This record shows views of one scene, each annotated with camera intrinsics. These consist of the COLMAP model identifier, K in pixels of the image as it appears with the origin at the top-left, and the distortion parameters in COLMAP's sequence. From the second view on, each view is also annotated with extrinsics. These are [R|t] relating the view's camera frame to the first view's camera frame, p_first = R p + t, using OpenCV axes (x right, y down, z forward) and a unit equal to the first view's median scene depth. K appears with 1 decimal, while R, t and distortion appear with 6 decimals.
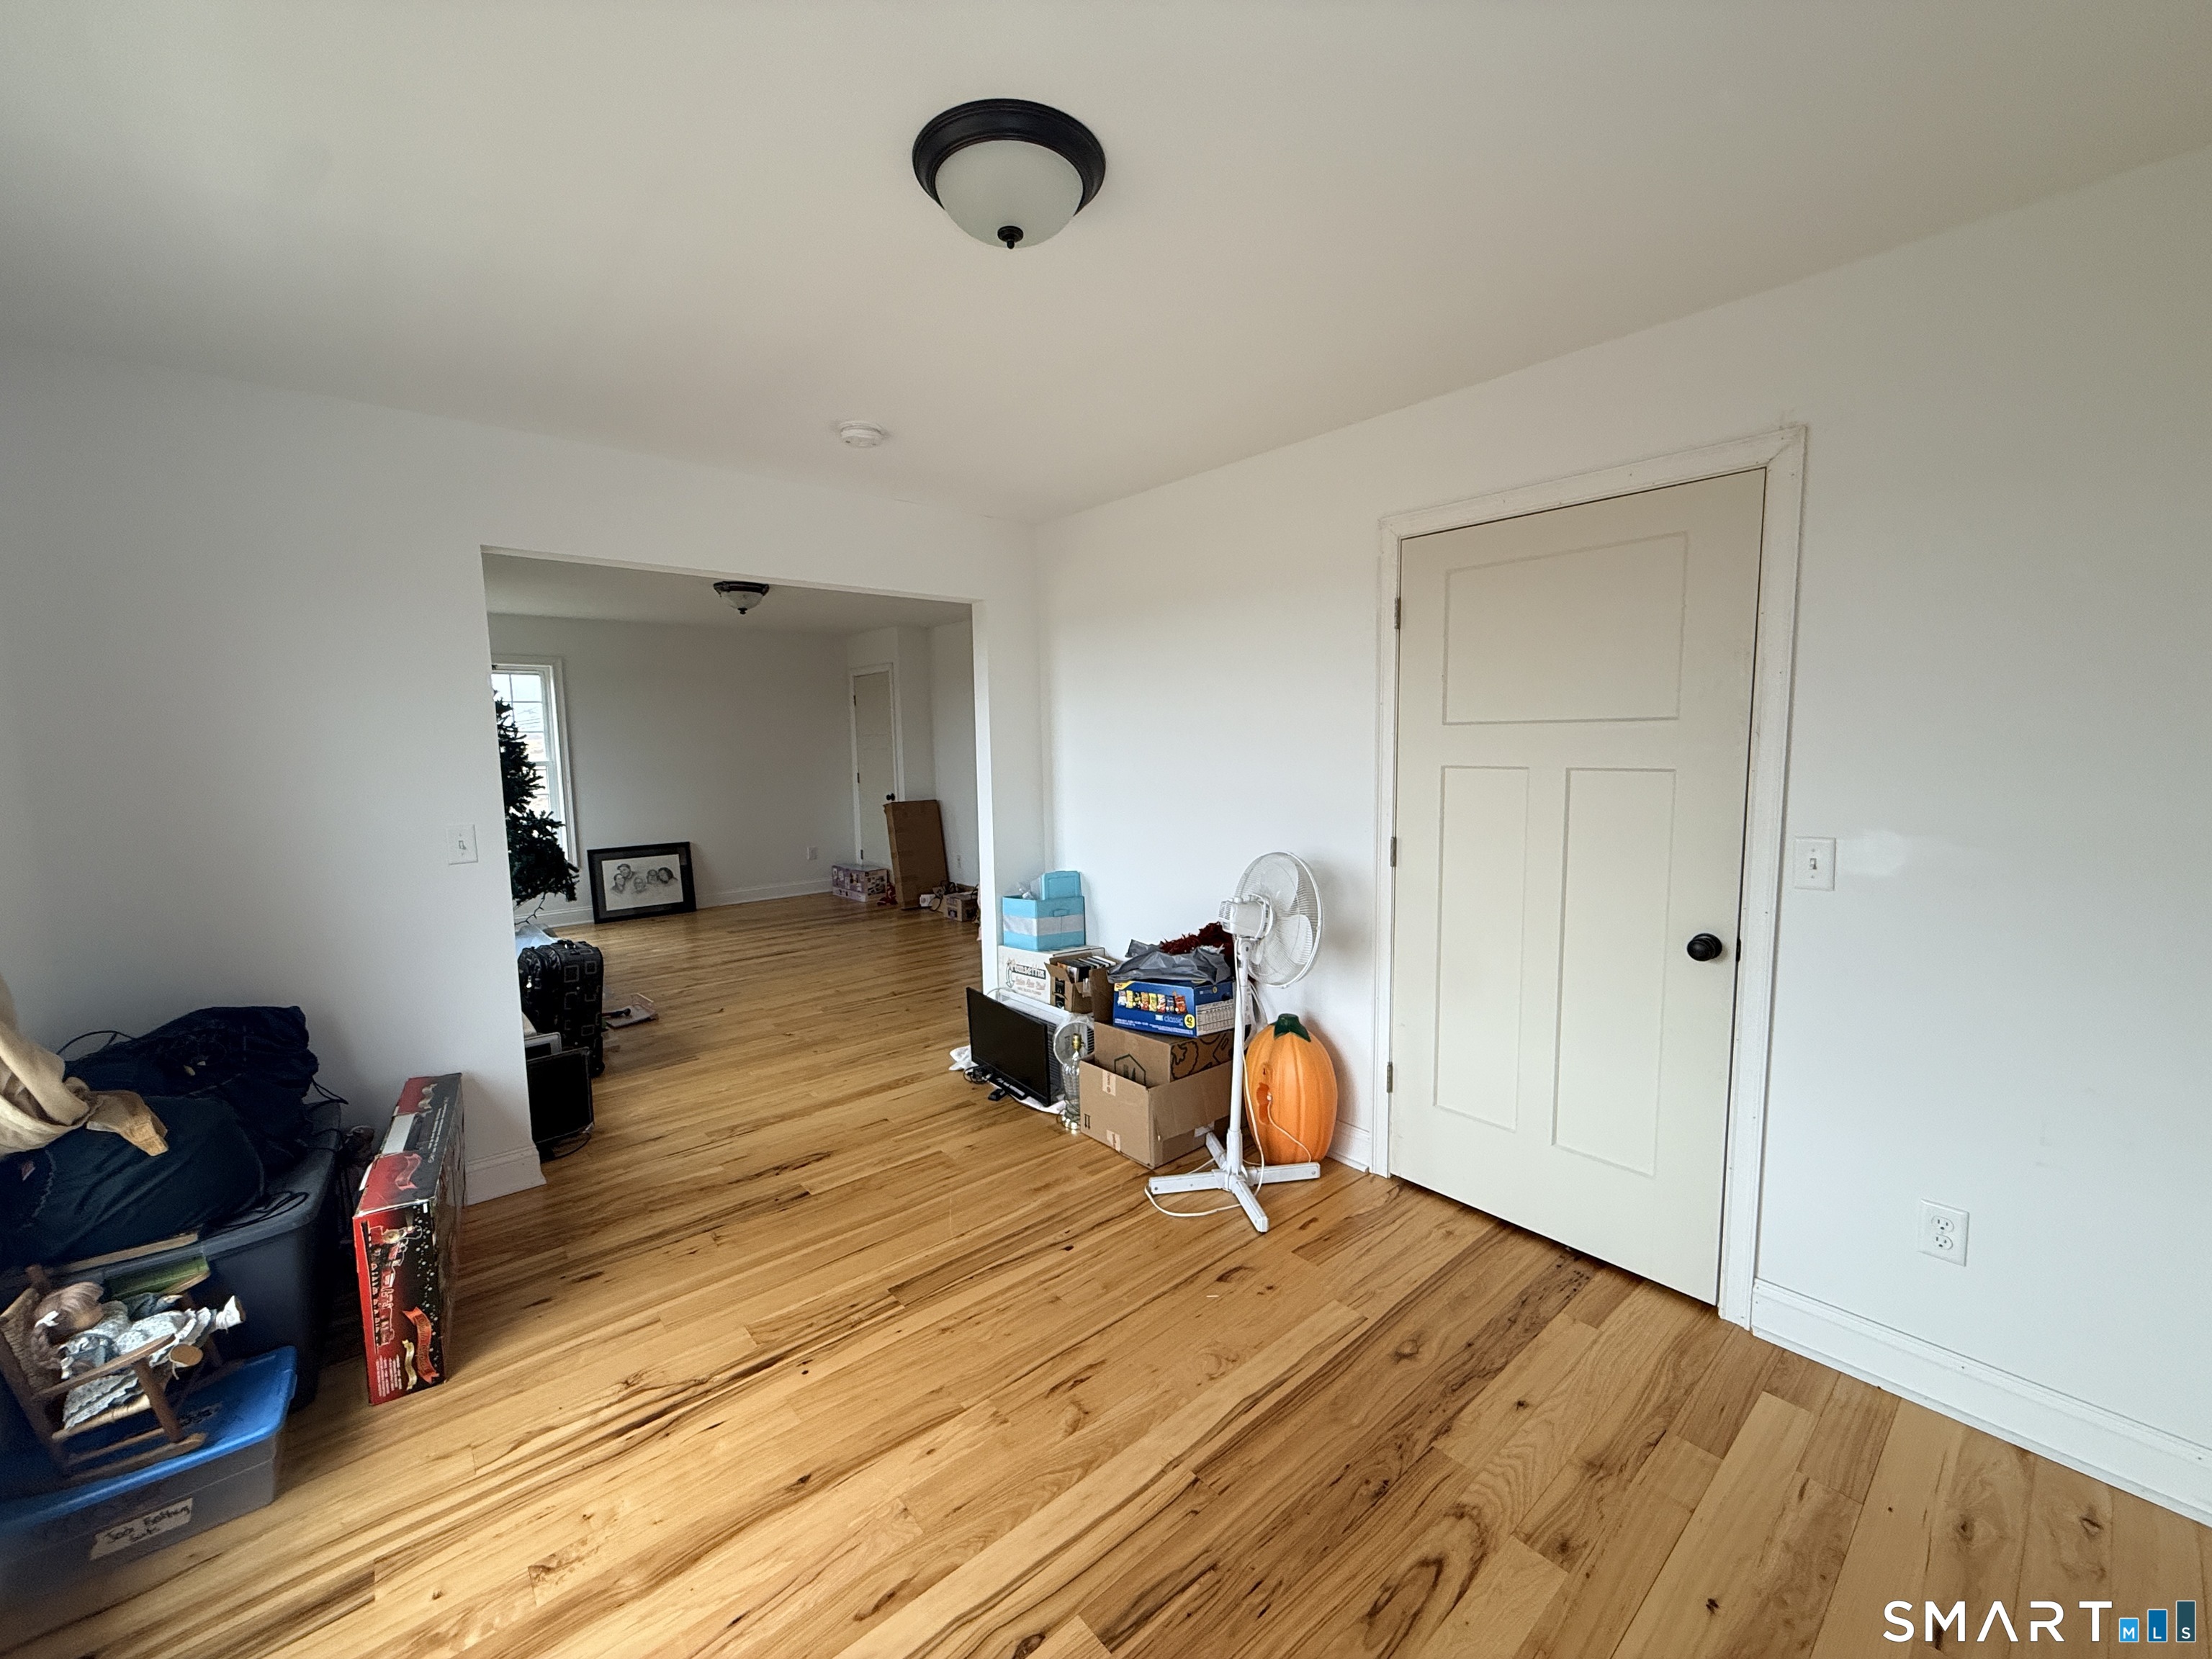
lens RADIAL K [[883.9, 0, 1097.3], [0, 883.9, 828.2], [0, 0, 1]] dist [-0.001401, 0.000411]
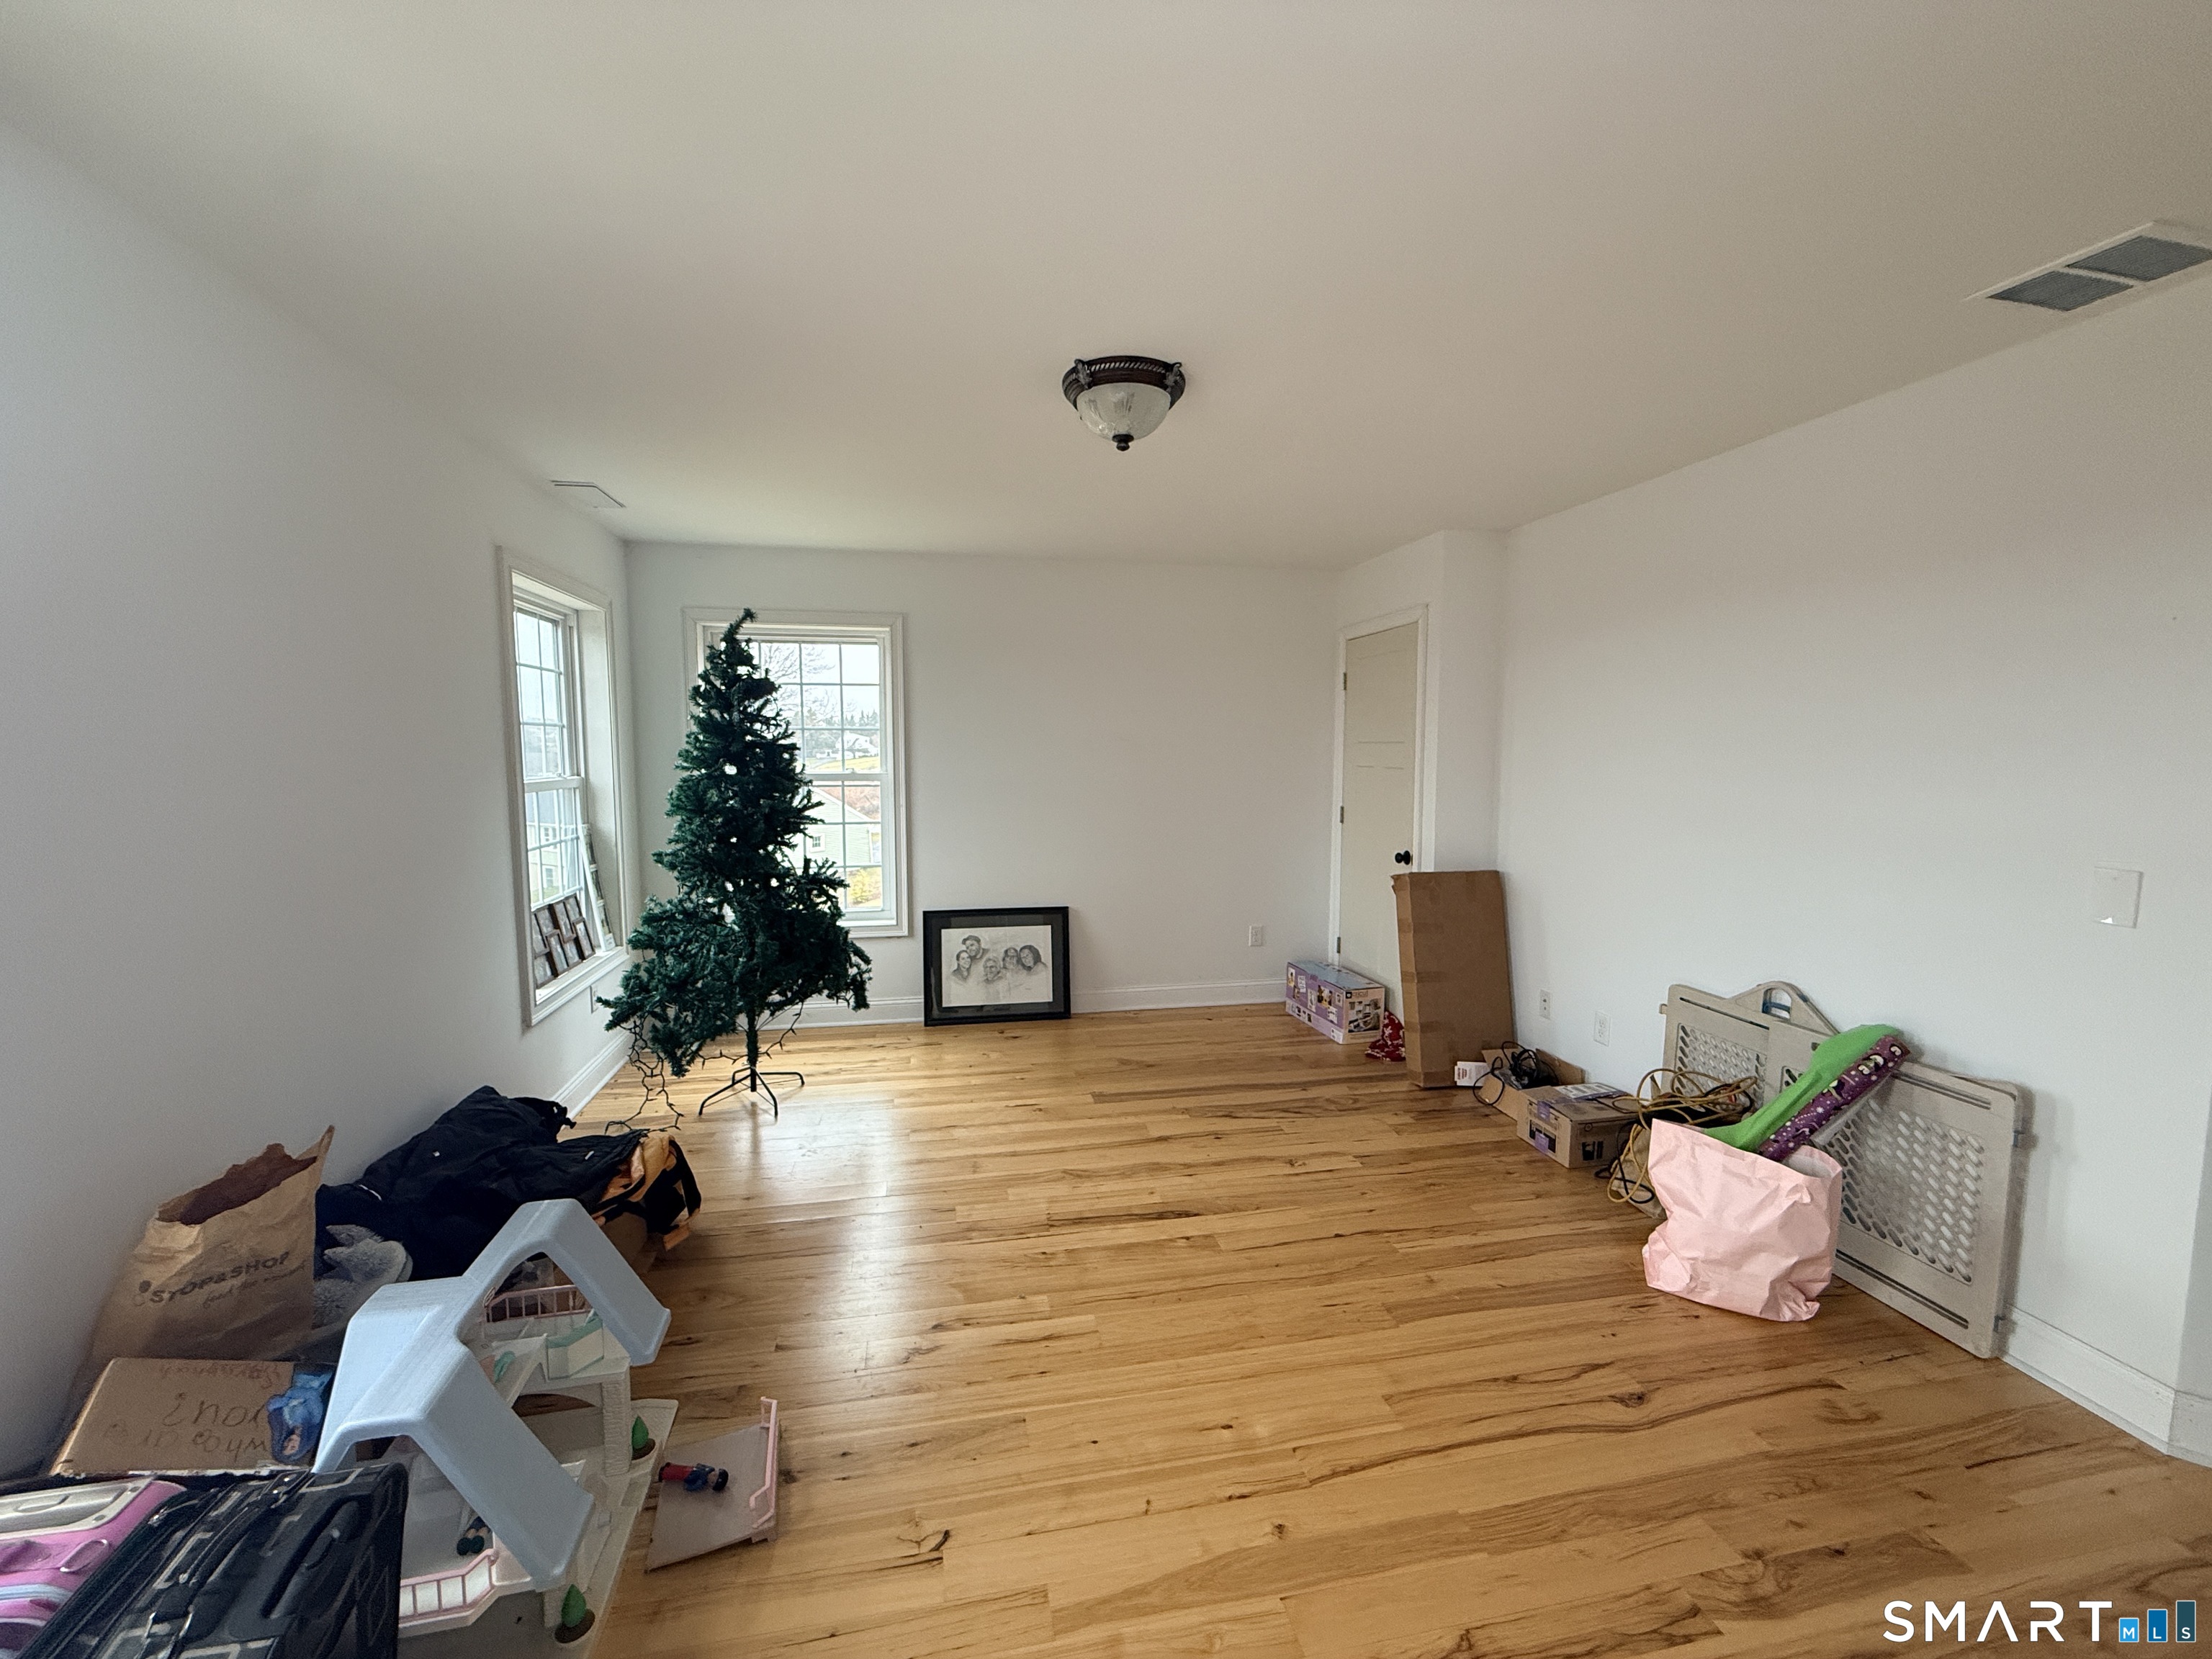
lens RADIAL K [[883.9, 0, 1097.3], [0, 883.9, 828.2], [0, 0, 1]] dist [-0.001401, 0.000411]
pose [[0.872879, 0.060741, -0.484141, -0.145348], [-0.065377, 0.997834, 0.007318, -0.046998], [0.483537, 0.025264, 0.874959, 0.466764]]
